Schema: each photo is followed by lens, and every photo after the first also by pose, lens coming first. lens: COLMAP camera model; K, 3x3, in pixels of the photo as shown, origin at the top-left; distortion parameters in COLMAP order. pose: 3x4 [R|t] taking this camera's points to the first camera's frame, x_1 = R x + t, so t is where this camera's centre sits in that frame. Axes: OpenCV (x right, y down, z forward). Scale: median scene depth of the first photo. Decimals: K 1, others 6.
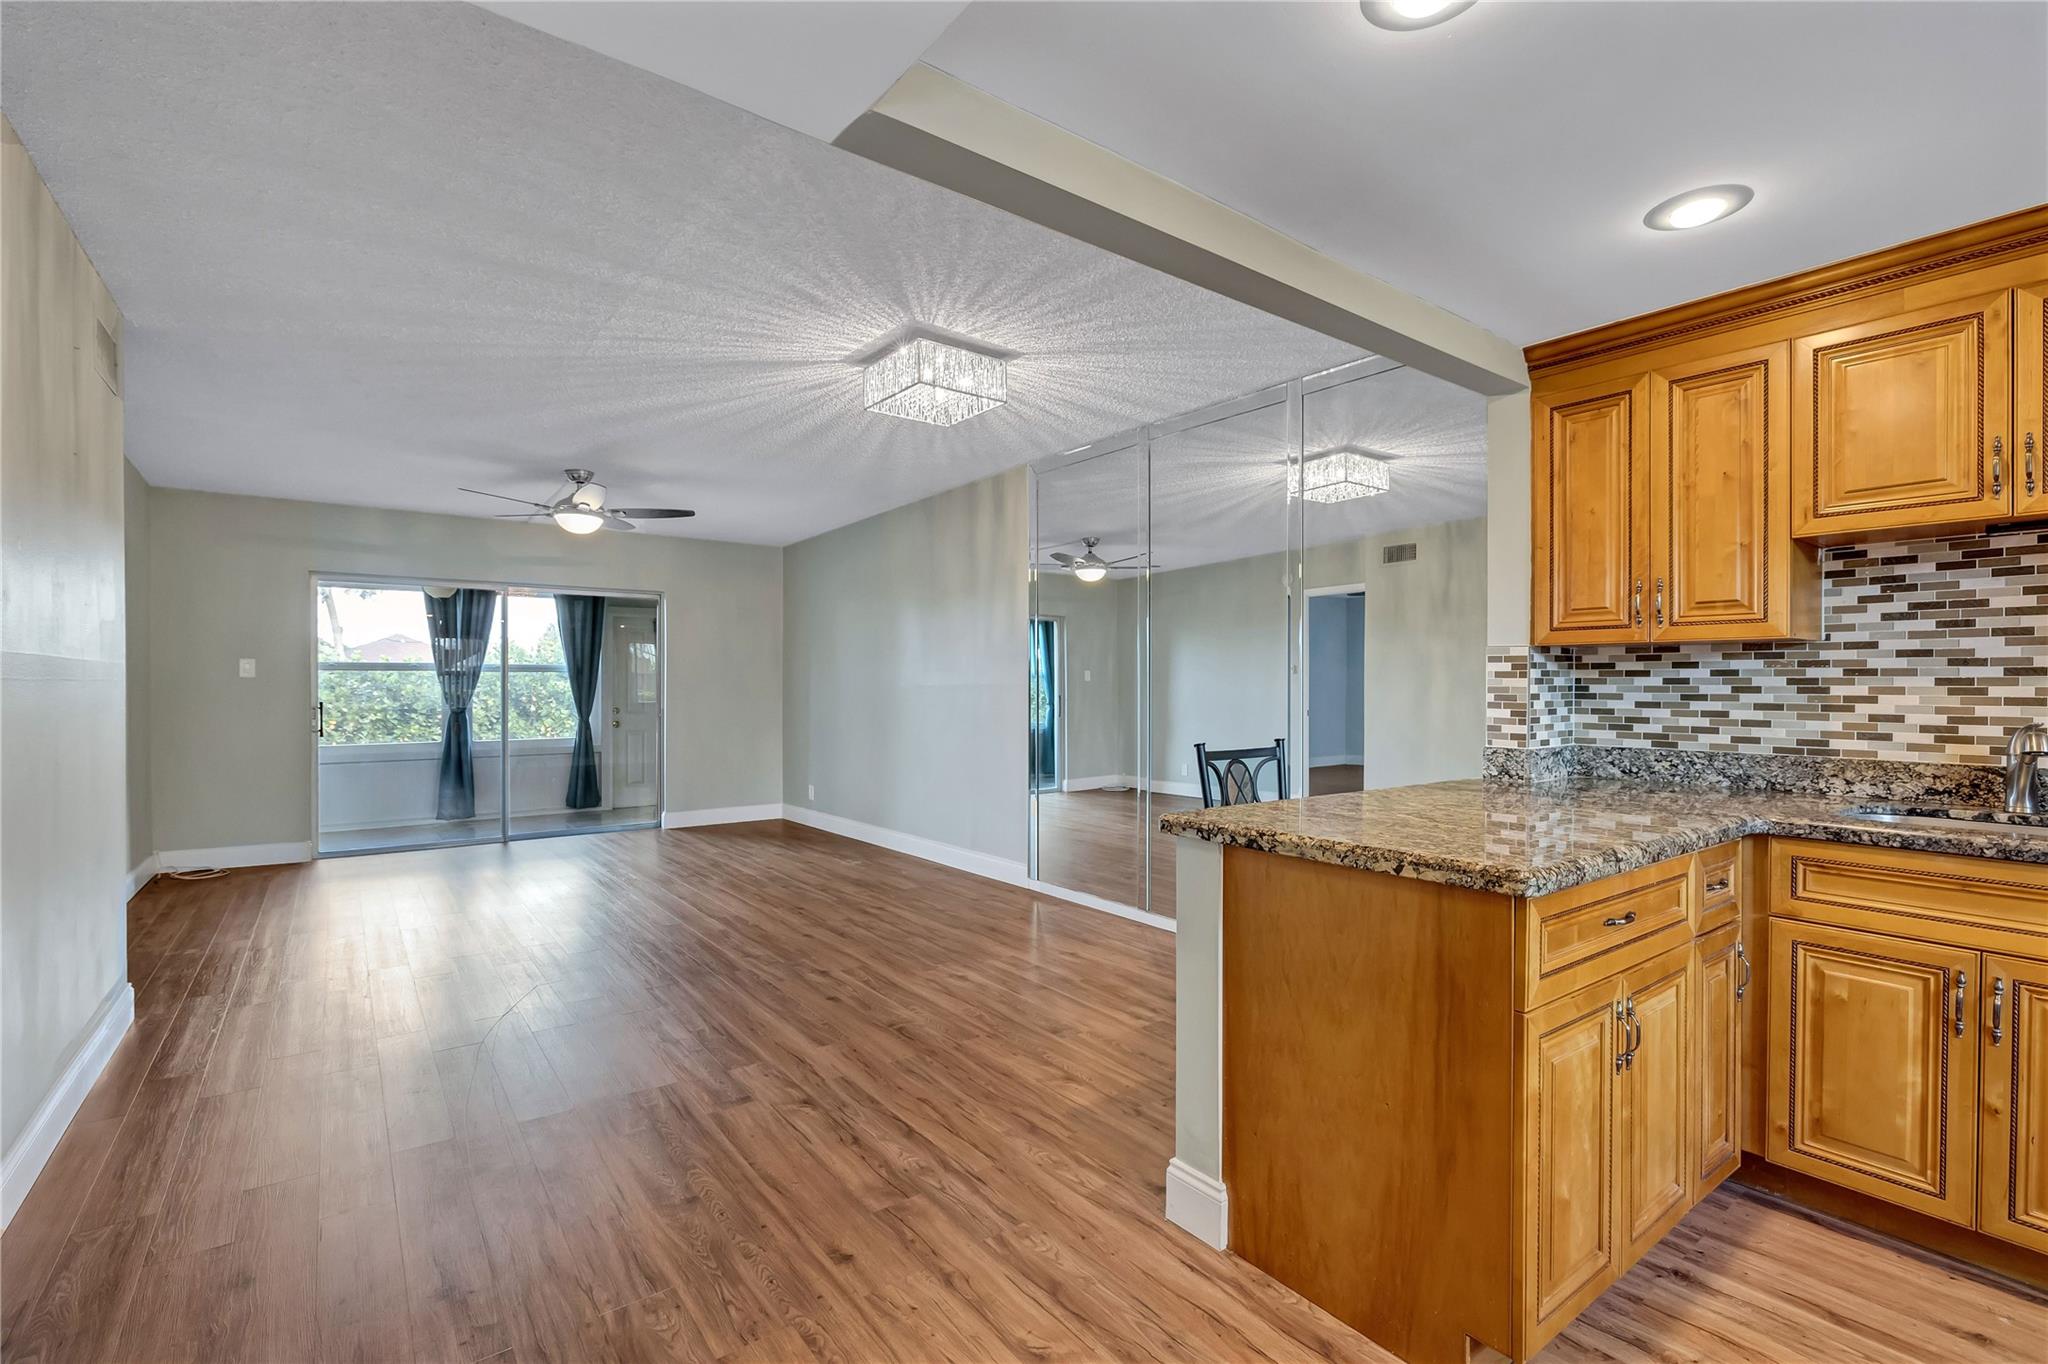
lens RADIAL K [[922.1, 0, 1021.7], [0, 922.1, 690.3], [0, 0, 1]] dist [-0.004929, 0.001057]
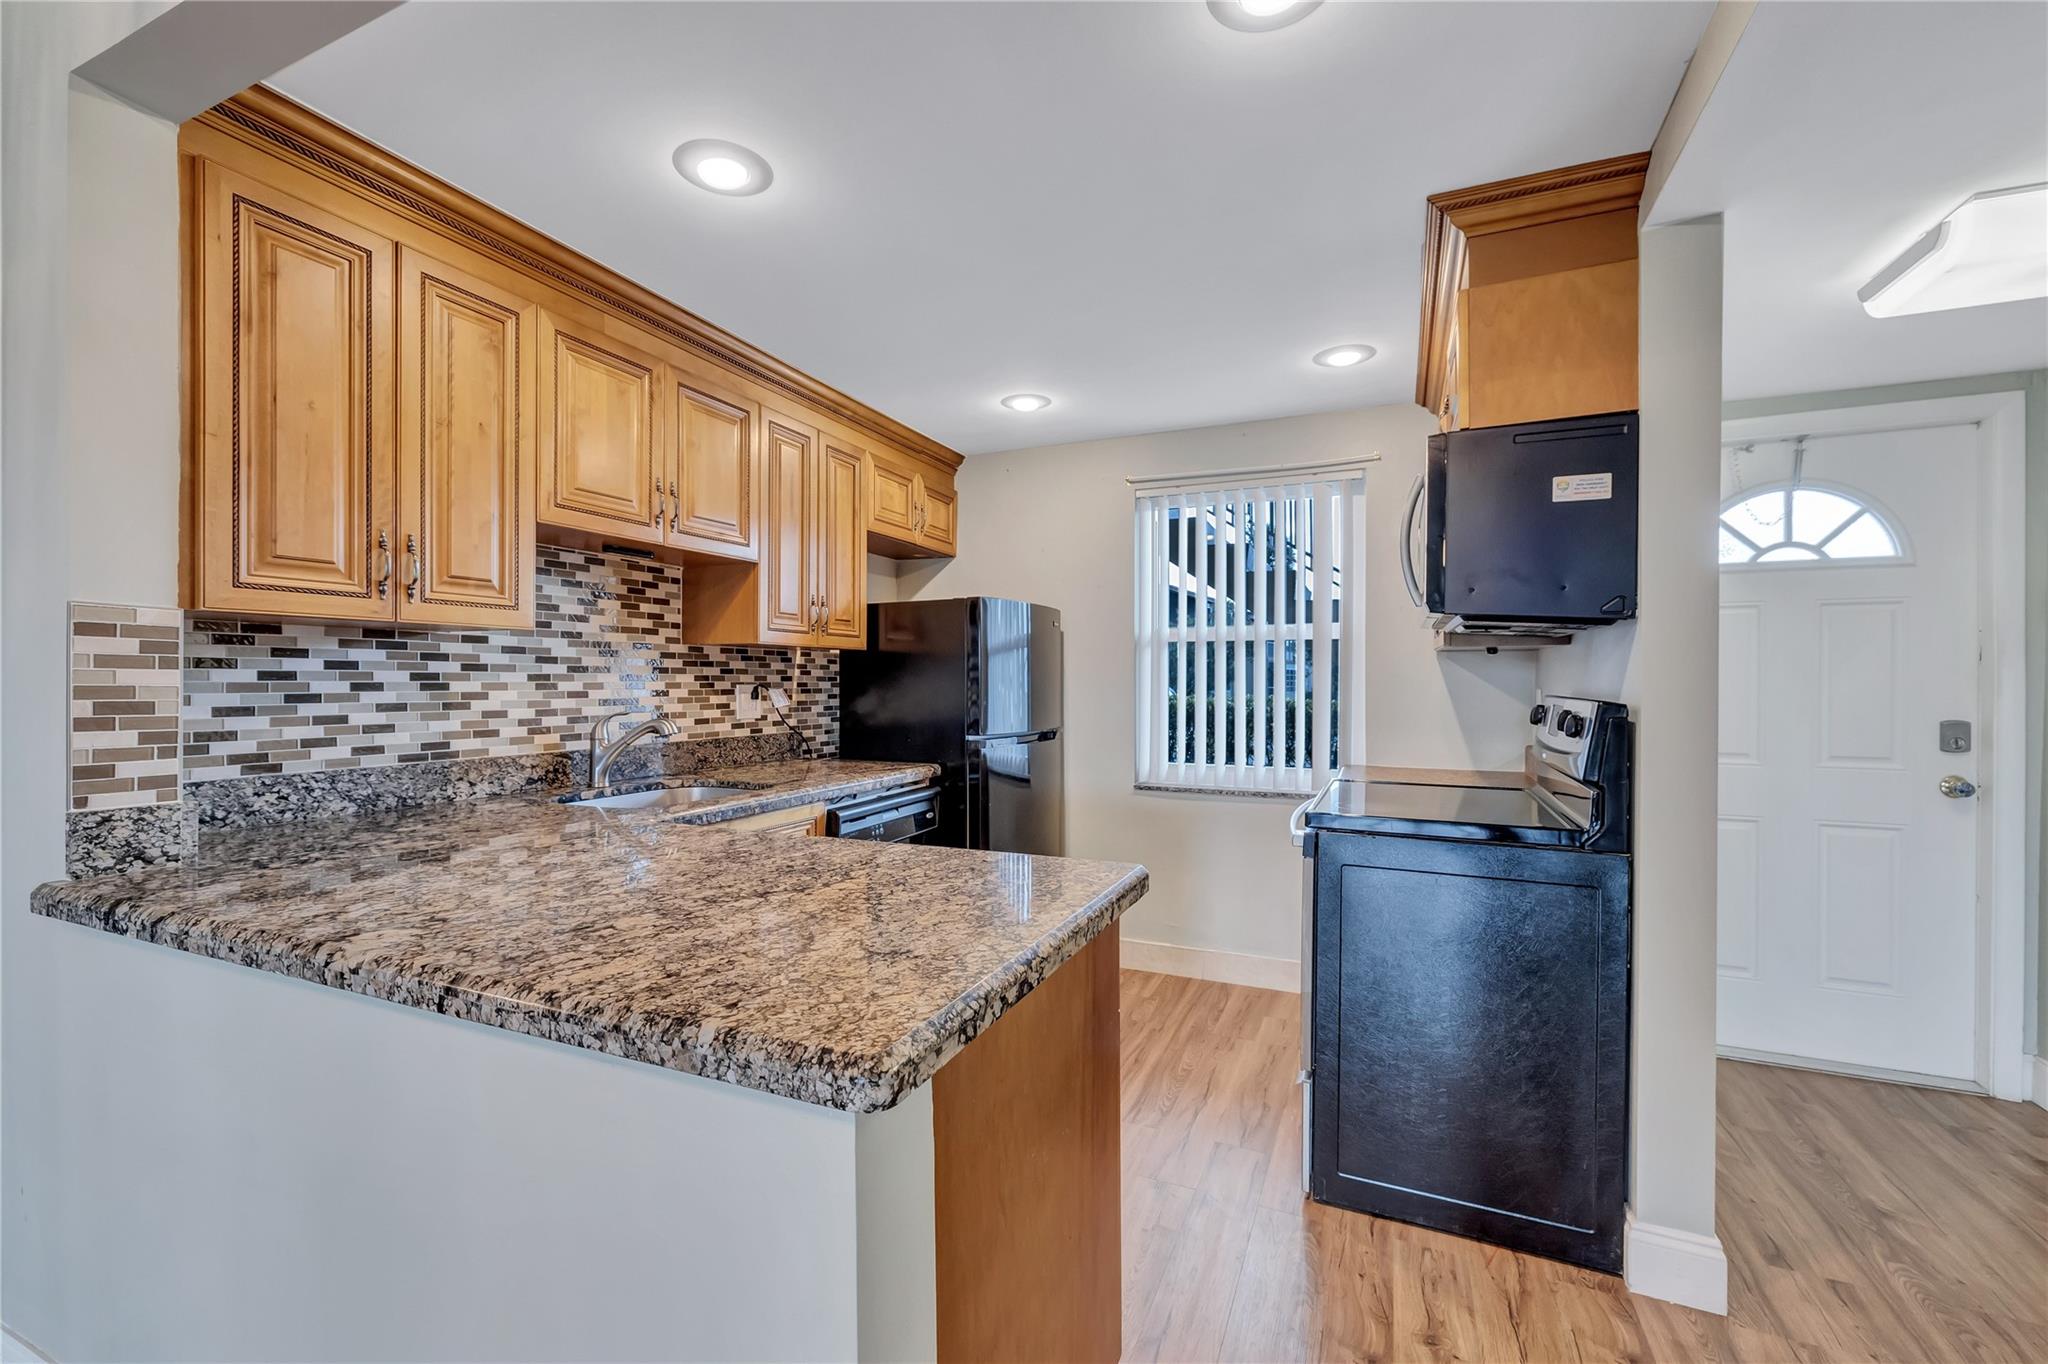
lens RADIAL K [[853.1, 0, 1006.7], [0, 853.1, 690.1], [0, 0, 1]] dist [-0.000537, -0.000164]
pose [[-0.478255, -0.014382, 0.878103, -0.116328], [0.001721, 0.999849, 0.017314, -0.009325], [-0.878219, 0.009791, -0.478158, 0.841937]]
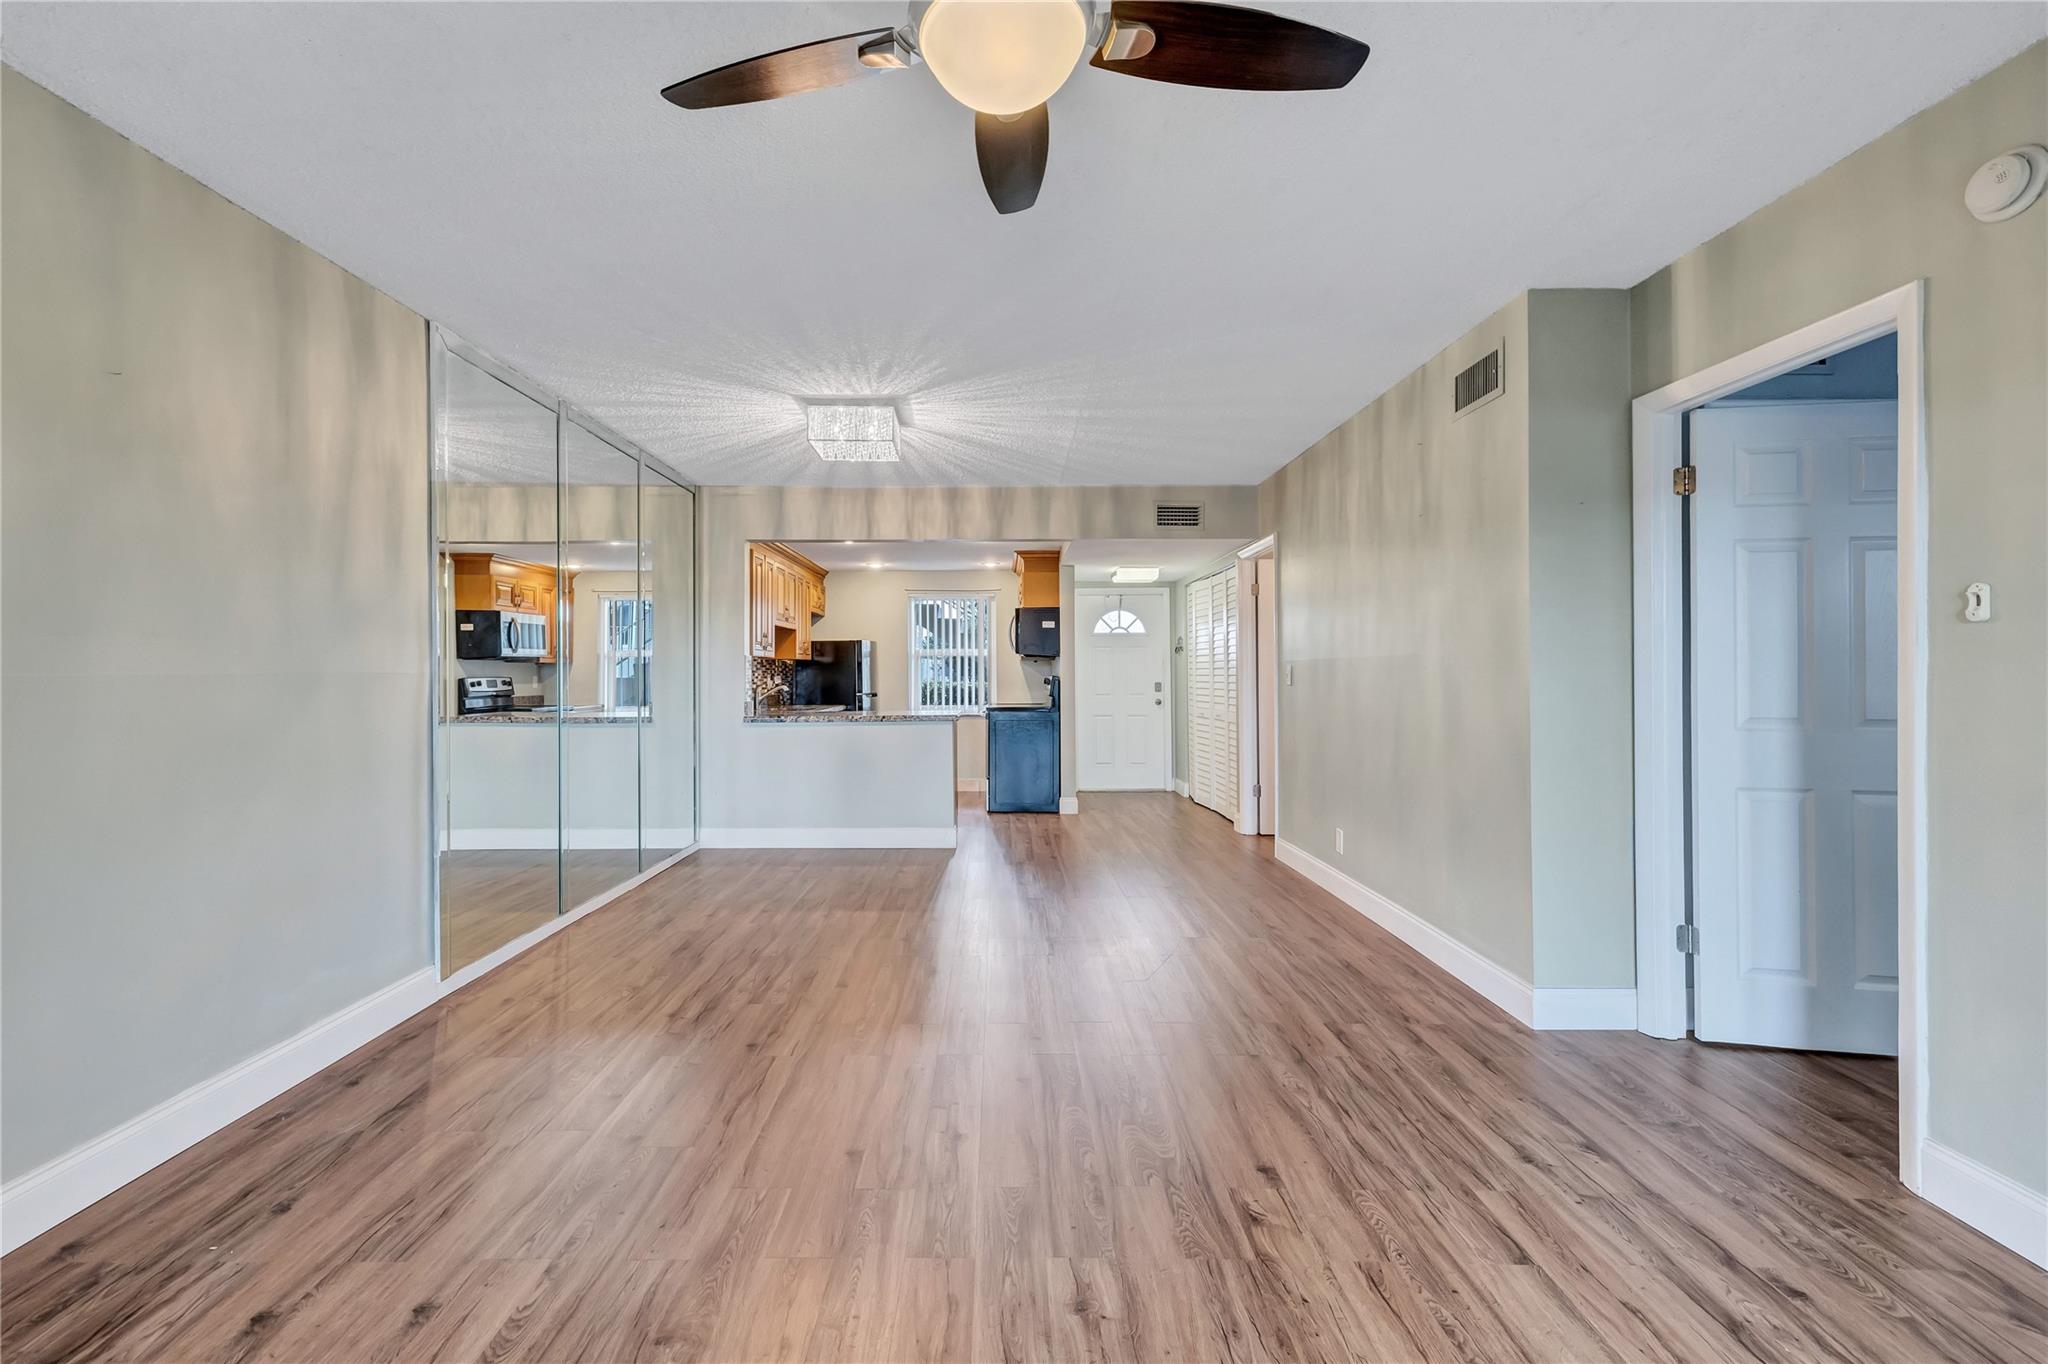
lens RADIAL K [[867.9, 0, 996.2], [0, 867.9, 671.7], [0, 0, 1]] dist [0.000990, -0.000034]
pose [[-0.796564, 0.002724, 0.604548, -1.271943], [0.006779, 0.999967, 0.004427, -0.015329], [-0.604516, 0.007624, -0.796556, 2.421428]]
